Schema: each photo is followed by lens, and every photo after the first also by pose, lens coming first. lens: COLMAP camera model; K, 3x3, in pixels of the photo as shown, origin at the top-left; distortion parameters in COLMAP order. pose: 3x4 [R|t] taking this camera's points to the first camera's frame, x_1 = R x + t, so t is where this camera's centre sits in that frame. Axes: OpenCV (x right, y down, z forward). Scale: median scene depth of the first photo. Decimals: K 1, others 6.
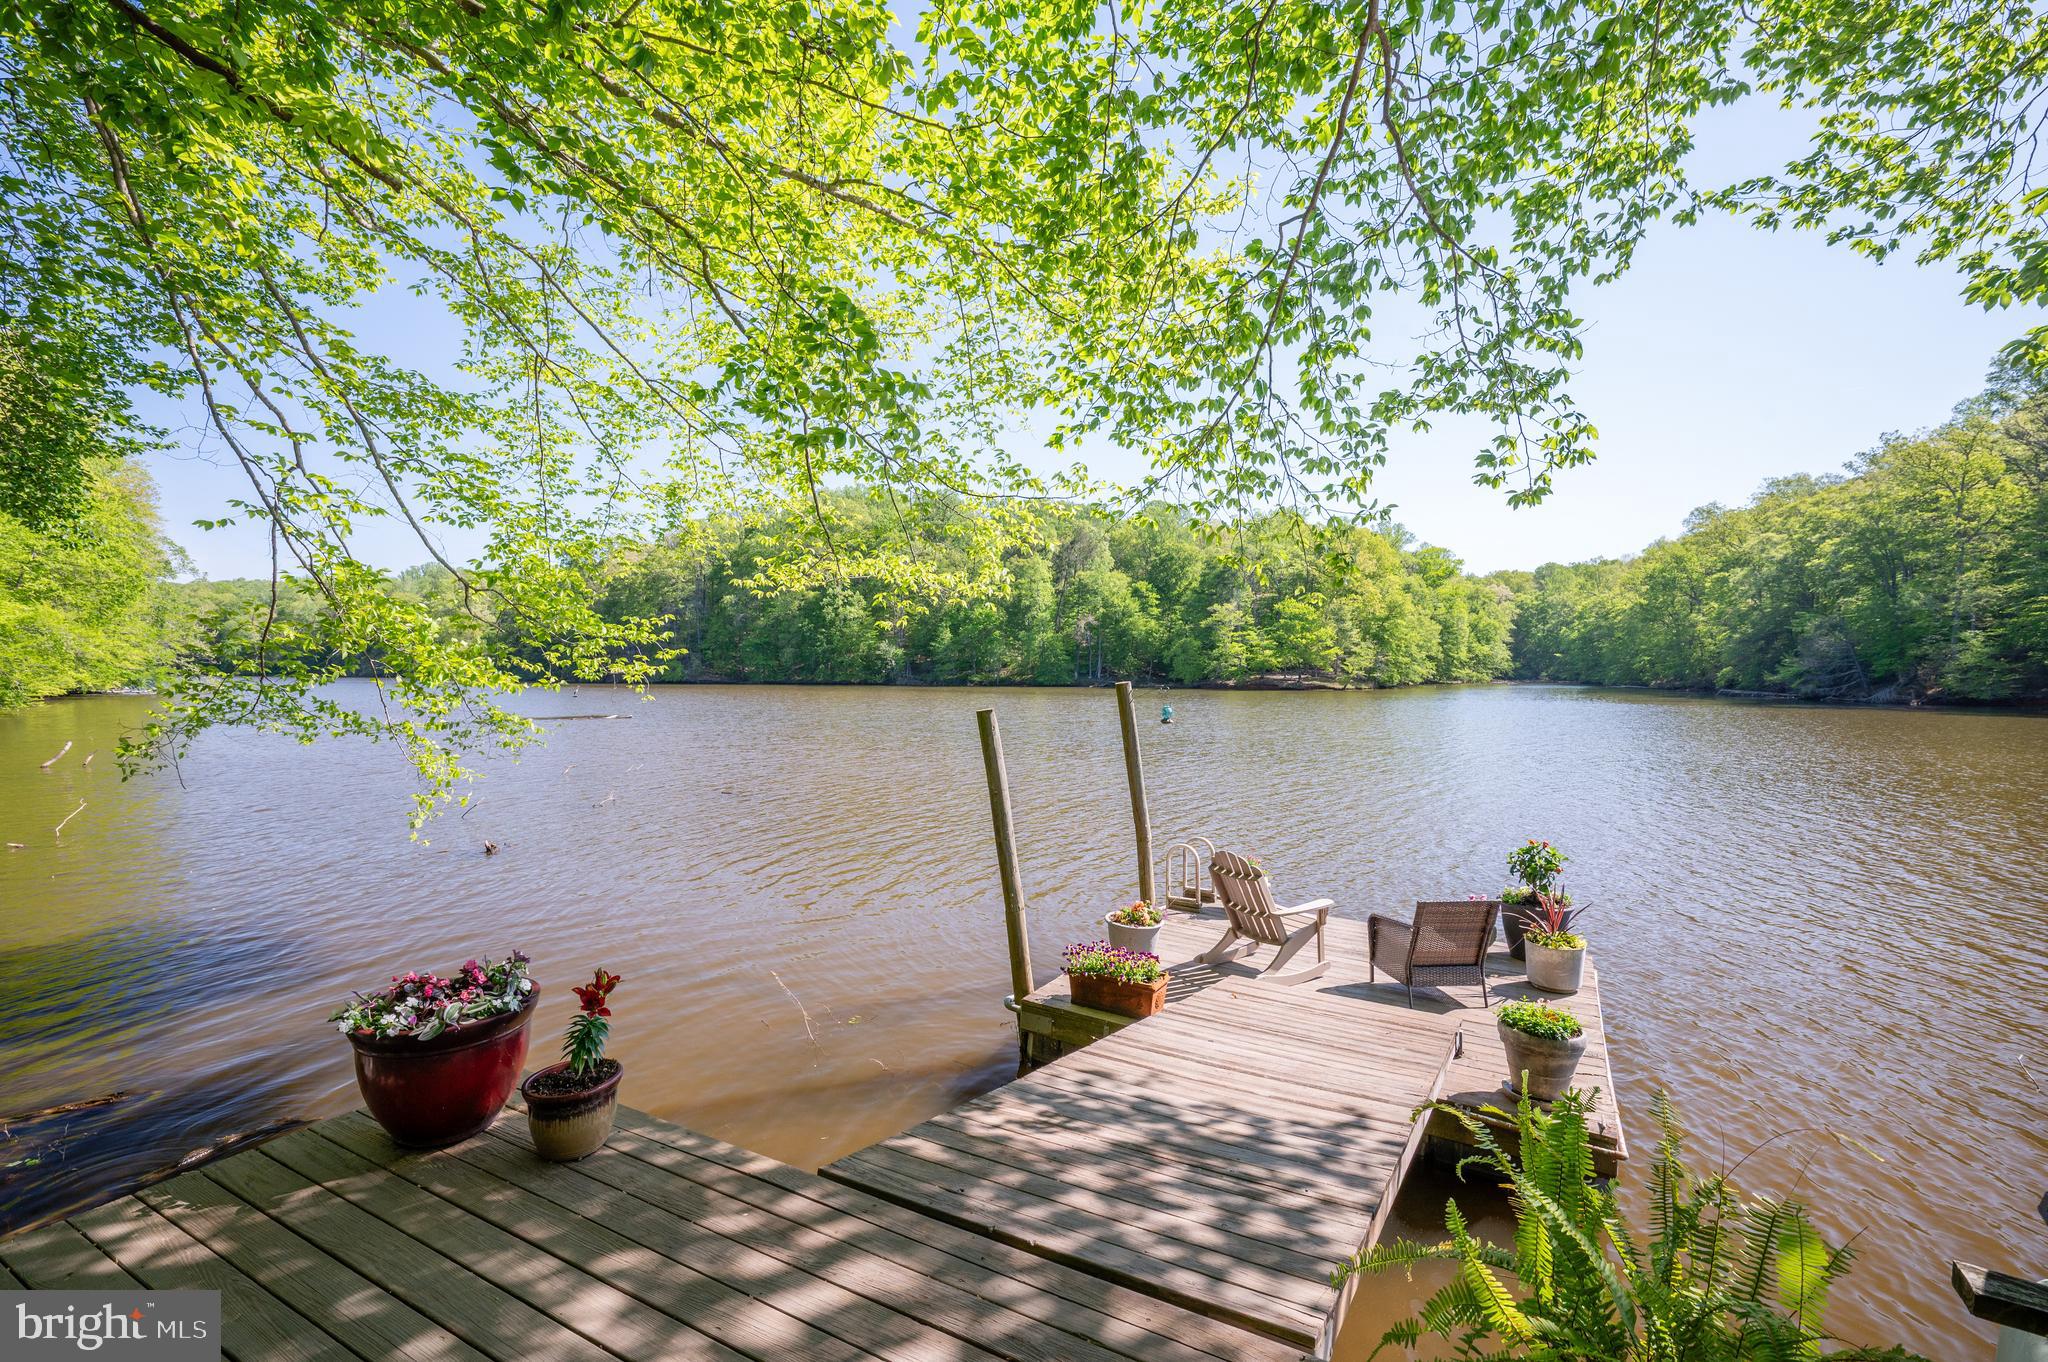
lens RADIAL K [[904.0, 0, 1024.0], [0, 904.0, 681.0], [0, 0, 1]] dist [0.001277, 0.000367]
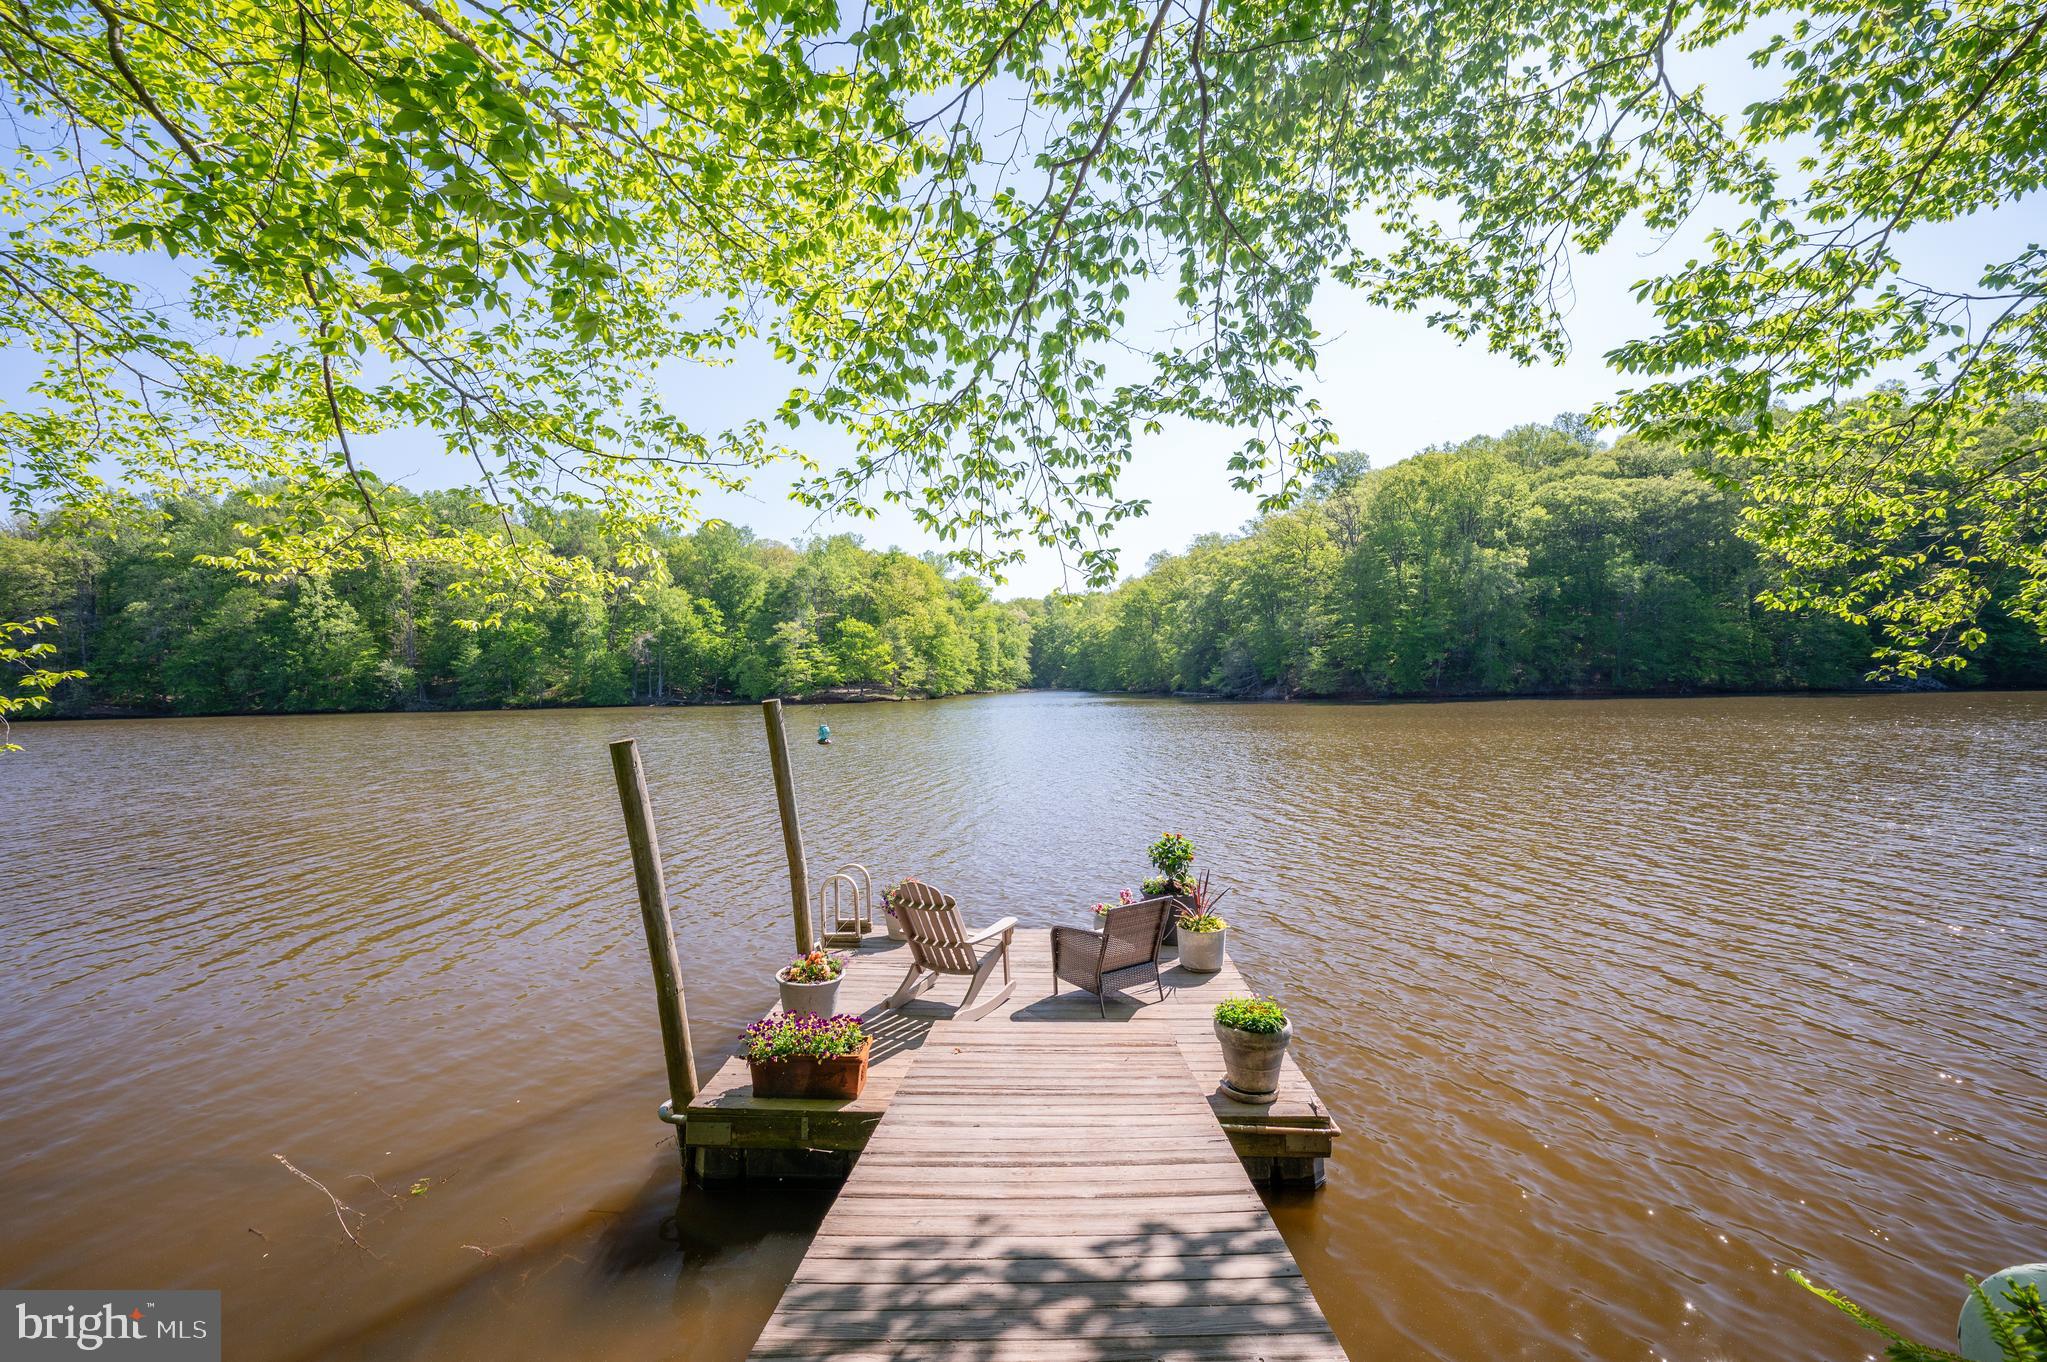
lens RADIAL K [[850.5, 0, 1026.6], [0, 850.5, 672.9], [0, 0, 1]] dist [-0.000560, 0.000425]
pose [[0.880328, -0.015023, 0.474128, -0.061028], [0.027470, 0.999436, -0.019336, -0.002130], [-0.473570, 0.030046, 0.880243, 0.138710]]
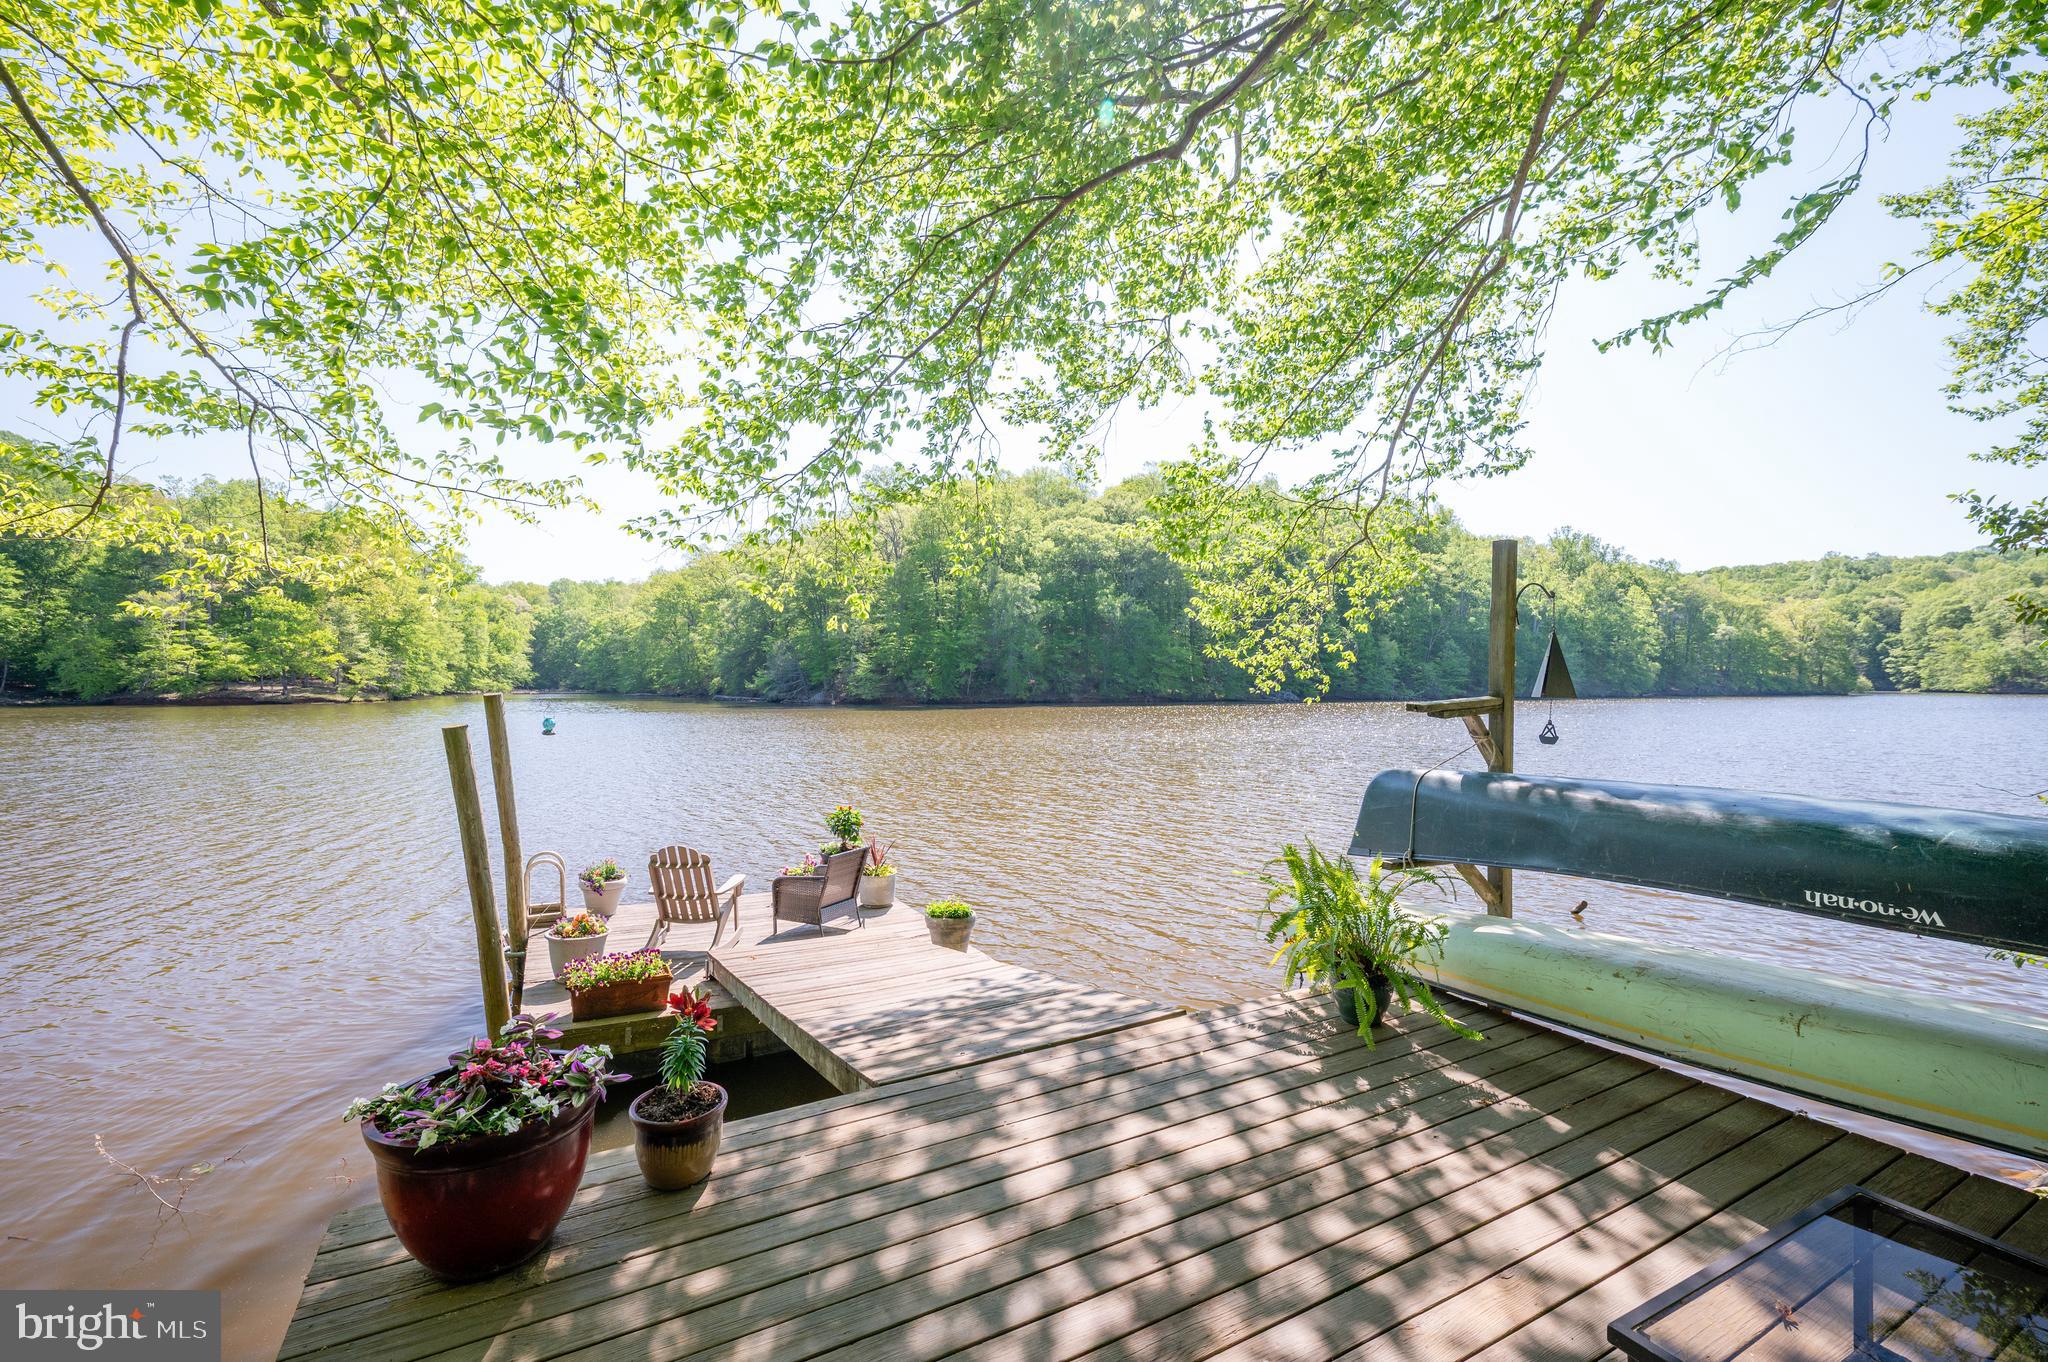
lens RADIAL K [[877.5, 0, 1024.0], [0, 877.5, 681.0], [0, 0, 1]] dist [-0.000738, -0.000113]
pose [[0.525697, -0.000582, 0.850672, -0.345527], [0.009600, 0.999940, -0.005249, -0.002390], [-0.850618, 0.010926, 0.525671, 0.056939]]
